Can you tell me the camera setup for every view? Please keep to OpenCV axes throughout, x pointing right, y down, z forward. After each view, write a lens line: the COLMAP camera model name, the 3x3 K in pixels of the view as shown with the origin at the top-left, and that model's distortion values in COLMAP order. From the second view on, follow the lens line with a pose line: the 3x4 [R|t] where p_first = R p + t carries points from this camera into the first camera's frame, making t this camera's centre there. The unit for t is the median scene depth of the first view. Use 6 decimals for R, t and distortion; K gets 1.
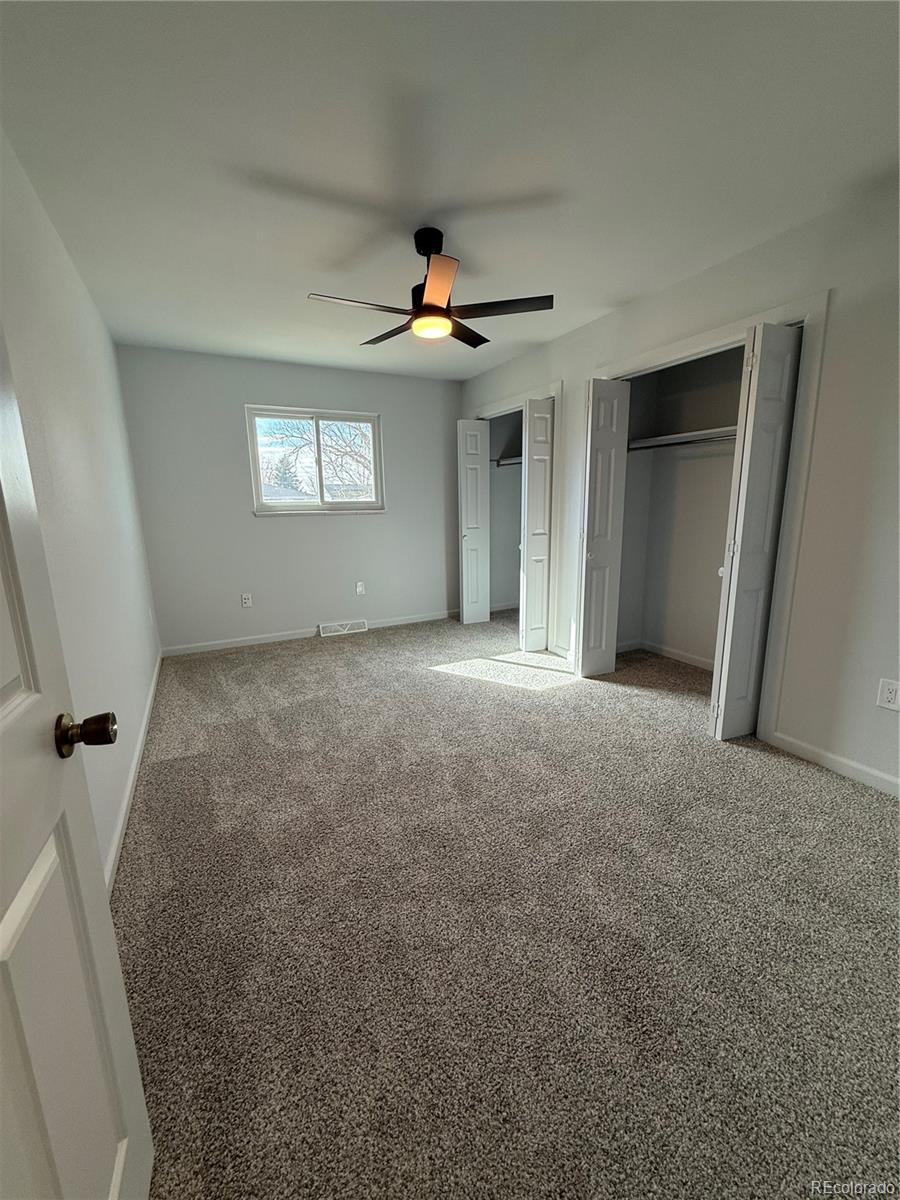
lens RADIAL K [[479.0, 0, 444.1], [0, 479.0, 599.3], [0, 0, 1]] dist [0.004632, 0.000364]
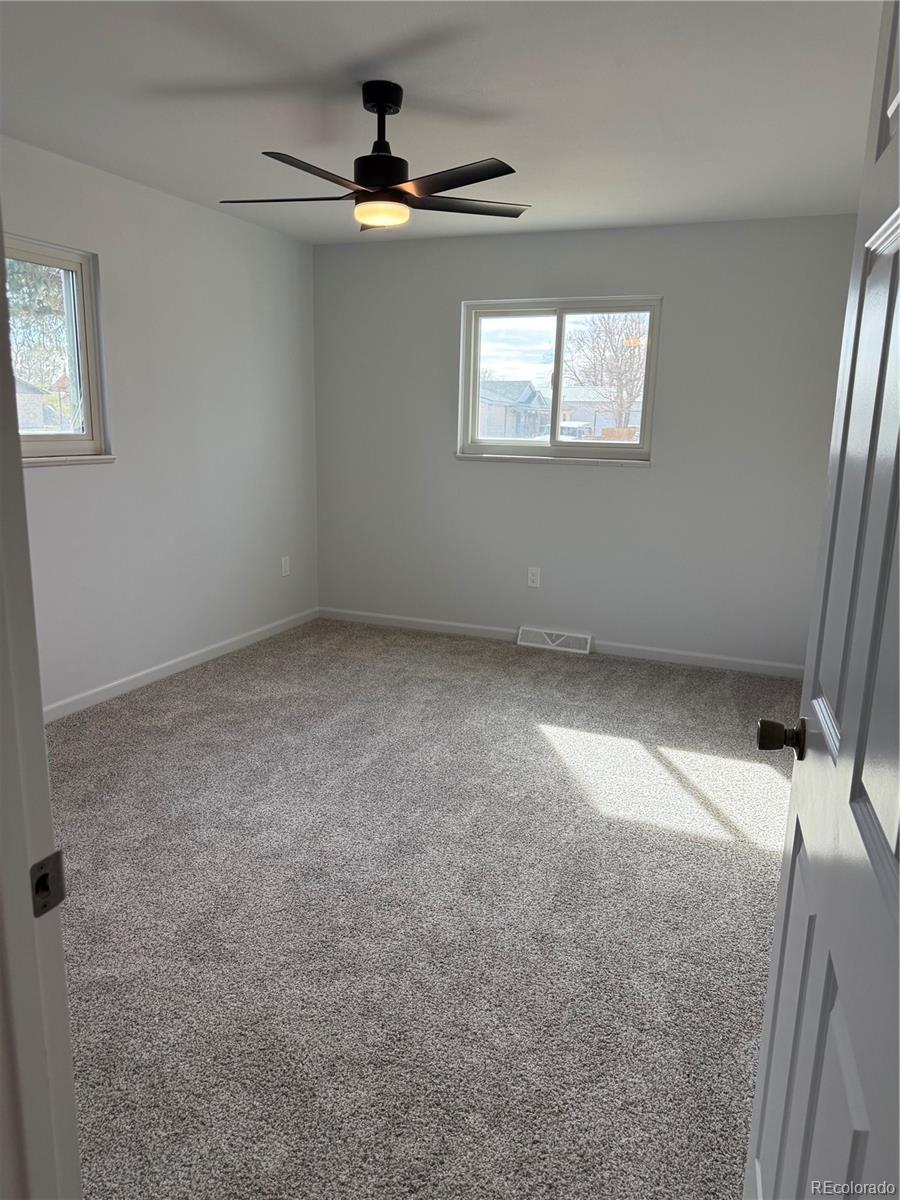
lens RADIAL K [[846.7, 0, 449.2], [0, 846.7, 600.4], [0, 0, 1]] dist [0.042713, -0.022146]
pose [[0.644410, 0.195703, -0.739213, 0.566021], [-0.181683, 0.978199, 0.100591, -0.086227], [0.742784, 0.069480, 0.665917, 0.151066]]
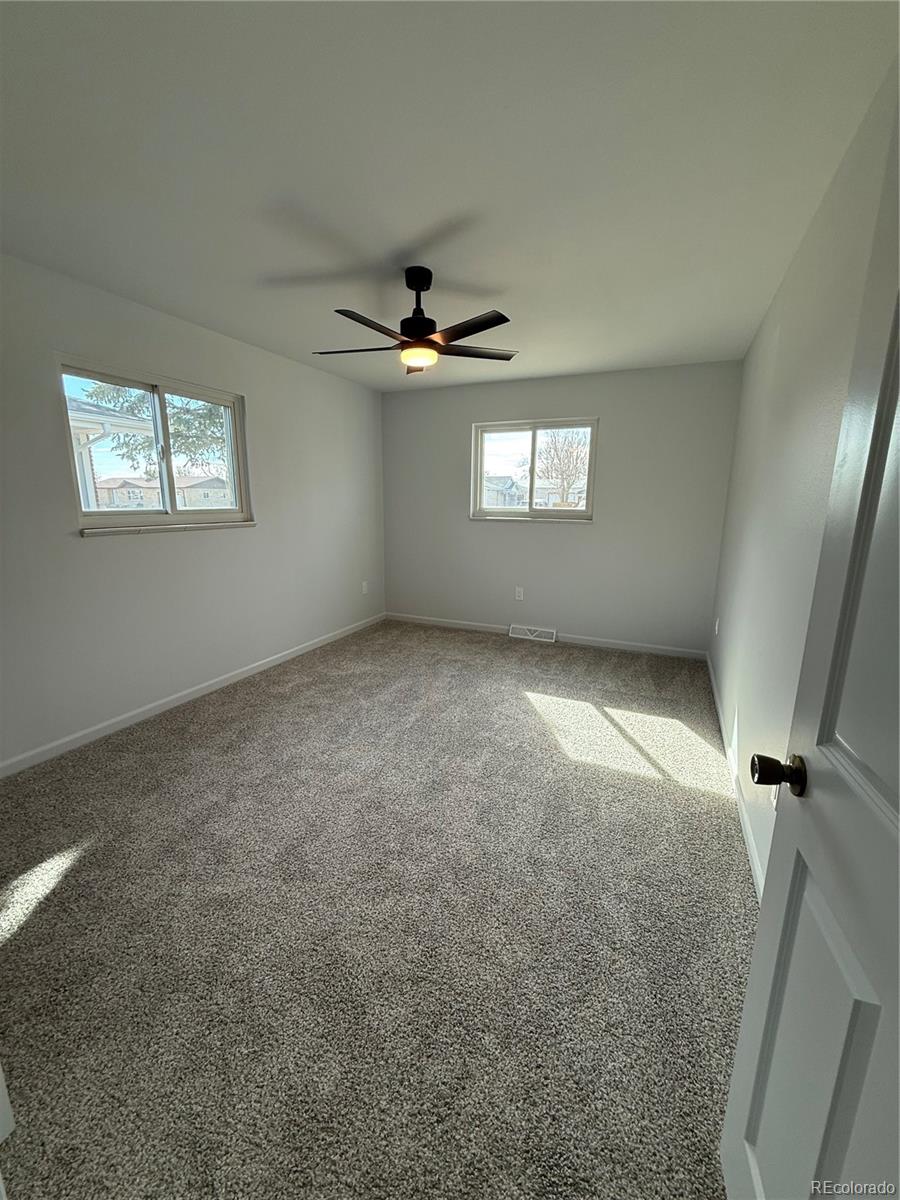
lens RADIAL K [[479.0, 0, 447.9], [0, 479.0, 599.0], [0, 0, 1]] dist [0.004632, 0.000364]
pose [[0.617401, 0.186906, -0.764122, 0.478678], [-0.170552, 0.980063, 0.101921, -0.091341], [0.767937, 0.067396, 0.636970, 0.225673]]
